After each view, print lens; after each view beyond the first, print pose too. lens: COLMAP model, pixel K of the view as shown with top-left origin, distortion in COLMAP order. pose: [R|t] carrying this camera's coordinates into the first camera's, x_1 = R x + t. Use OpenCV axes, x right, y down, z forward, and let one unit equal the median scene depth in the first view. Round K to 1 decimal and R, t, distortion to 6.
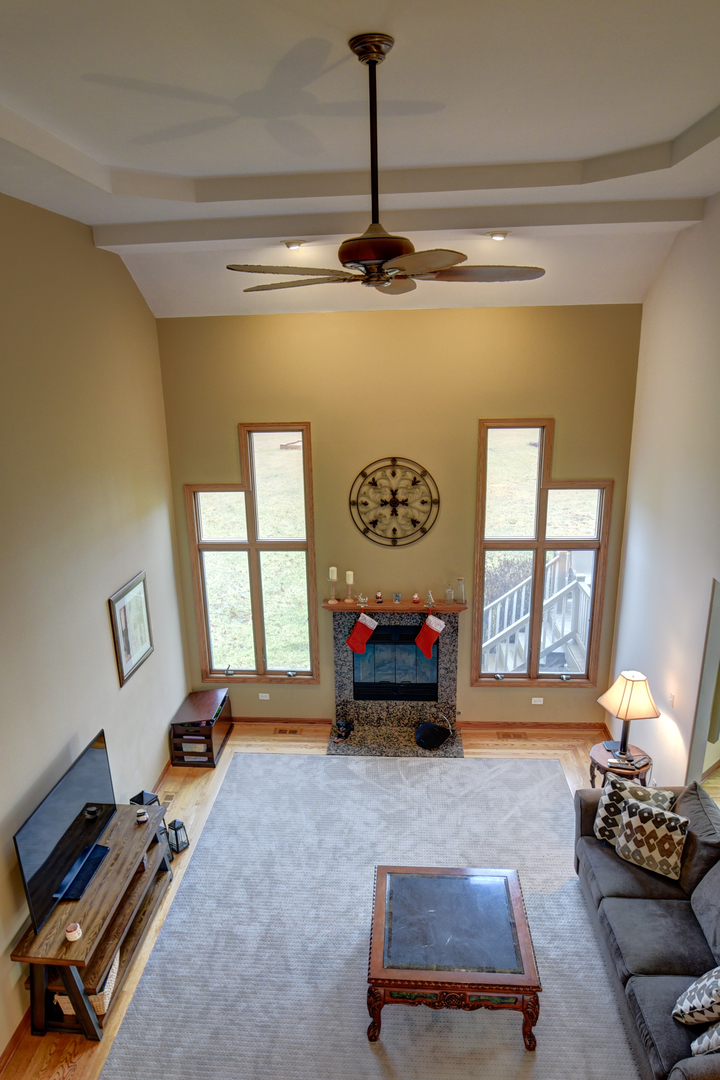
lens RADIAL K [[725.6, 0, 326.1], [0, 725.6, 603.2], [0, 0, 1]] dist [-0.035037, -0.002228]
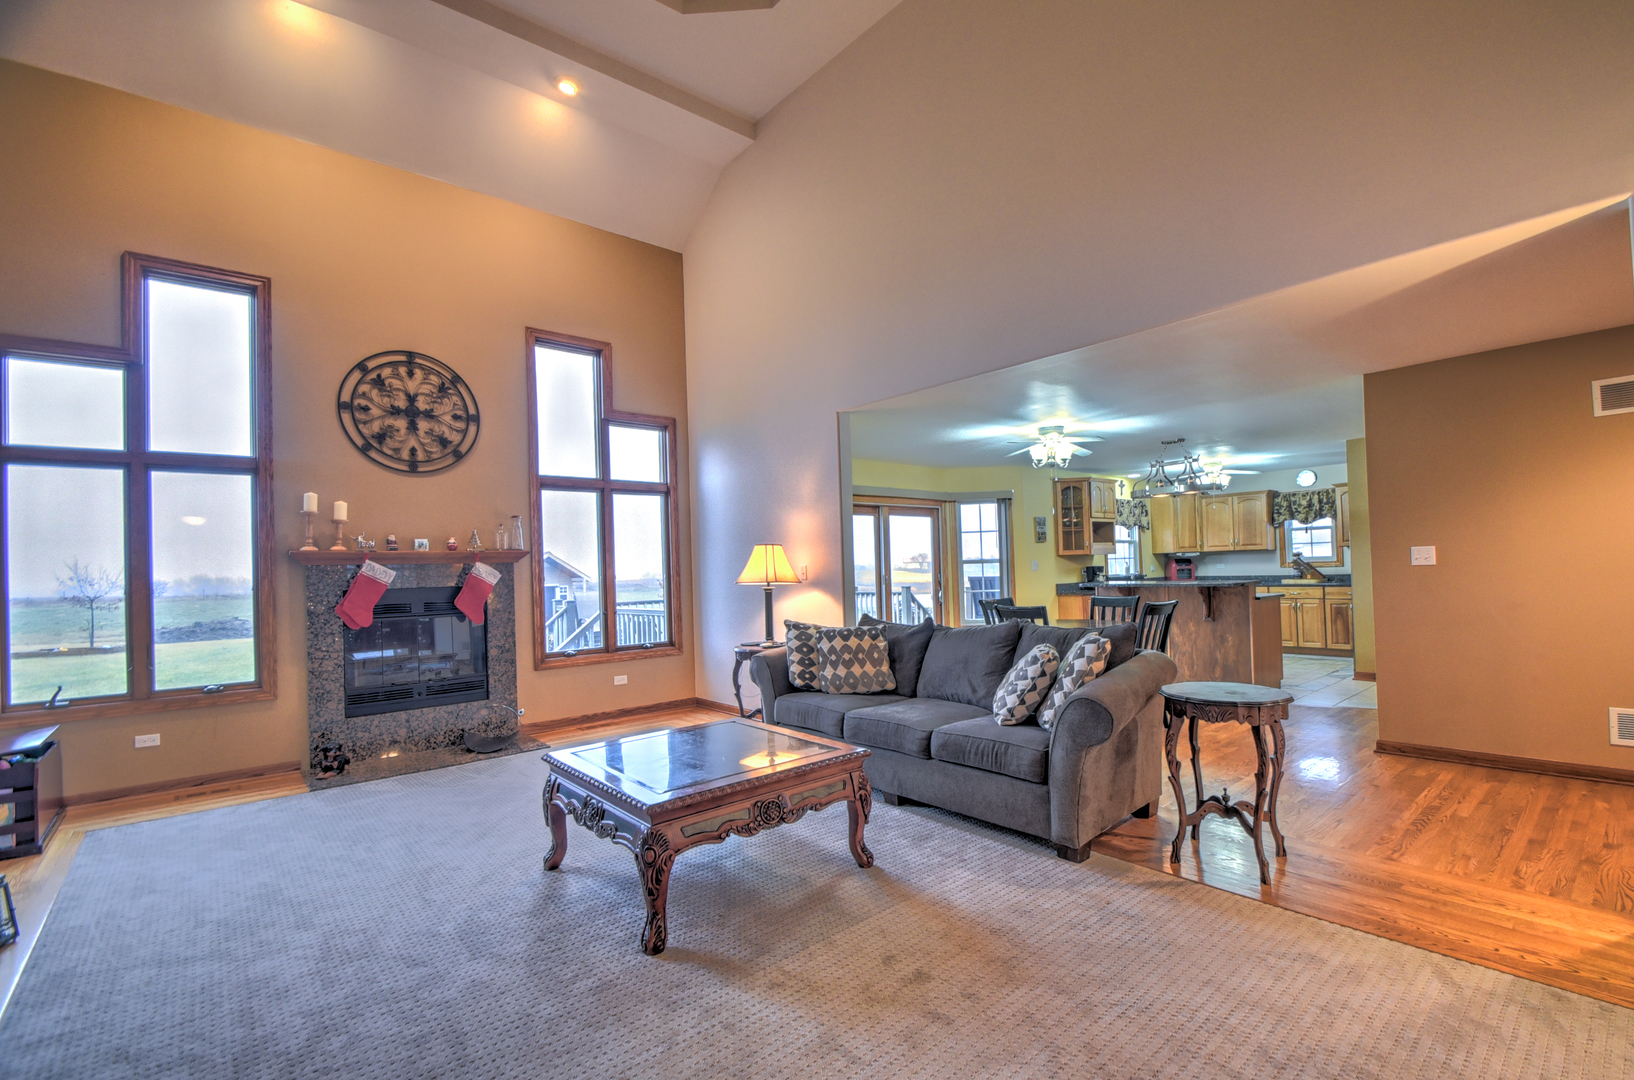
lens RADIAL K [[728.6, 0, 866.1], [0, 728.6, 560.6], [0, 0, 1]] dist [0.032840, -0.029764]
pose [[0.673349, 0.018715, 0.739088, -0.145213], [0.239781, 0.940115, -0.242259, 0.295187], [-0.699361, 0.340344, 0.628538, 0.254227]]
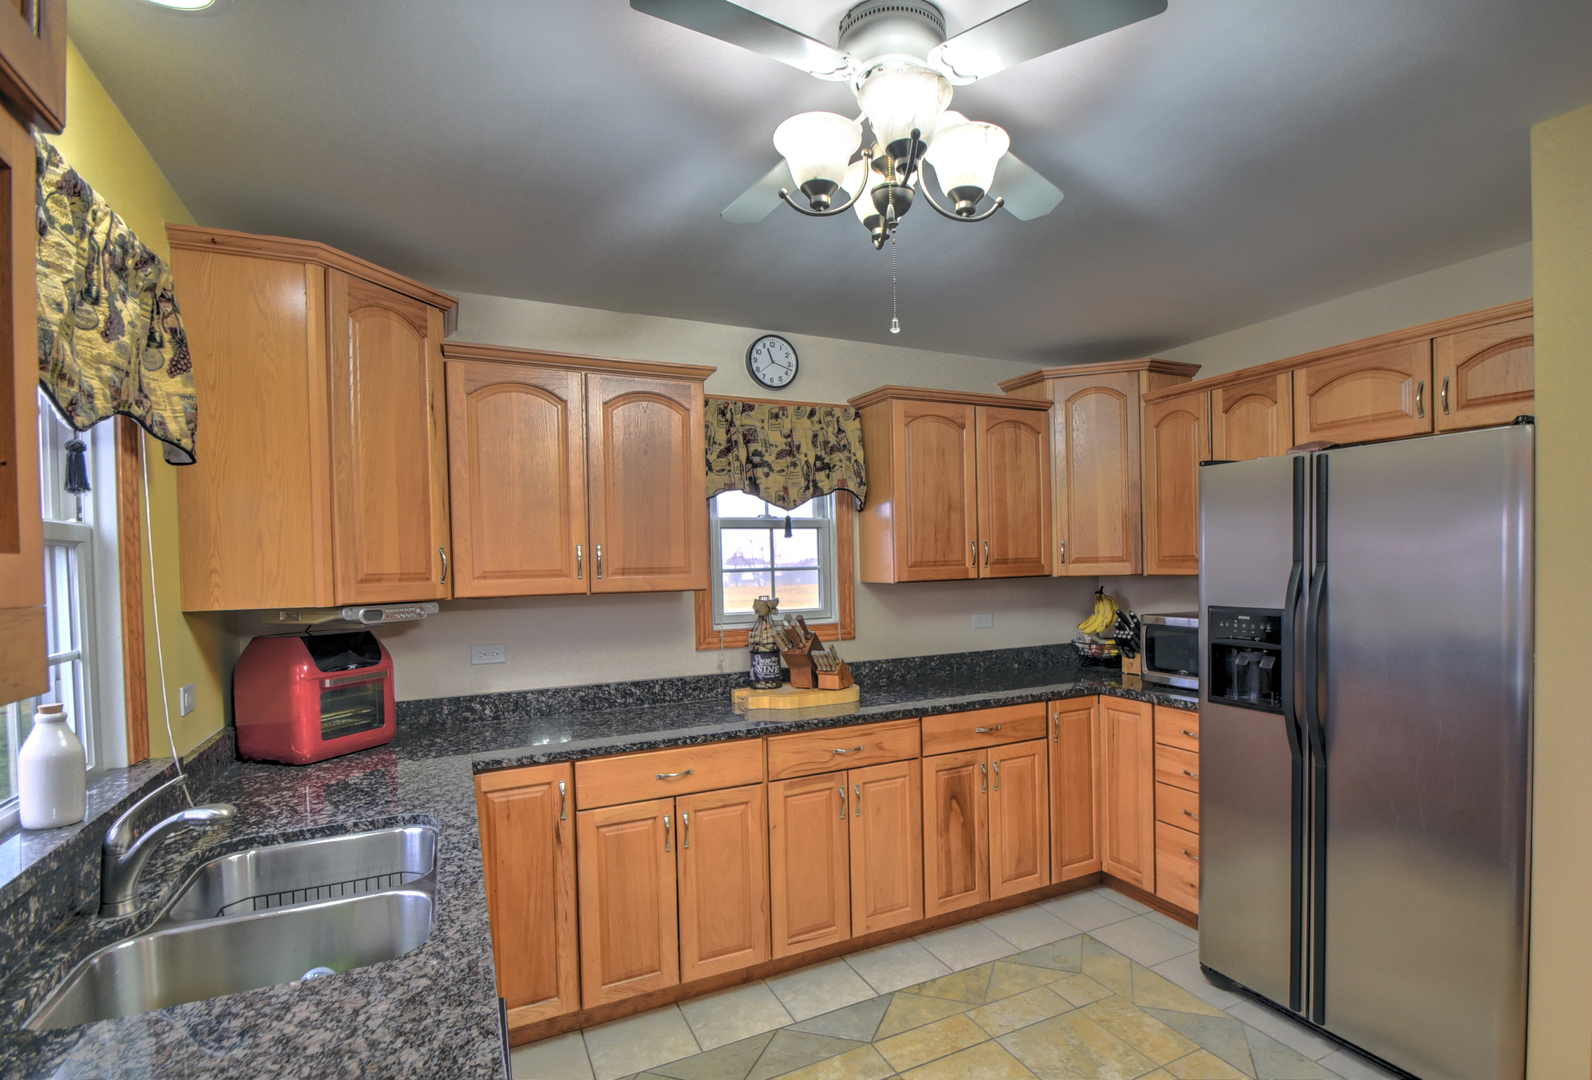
lens RADIAL K [[771.9, 0, 829.0], [0, 771.9, 578.2], [0, 0, 1]] dist [-0.004950, -0.000448]
pose [[-0.528660, 0.021683, 0.848556, 0.952722], [0.298405, 0.940612, 0.161874, 0.082844], [-0.794652, 0.338790, -0.503735, 0.708858]]
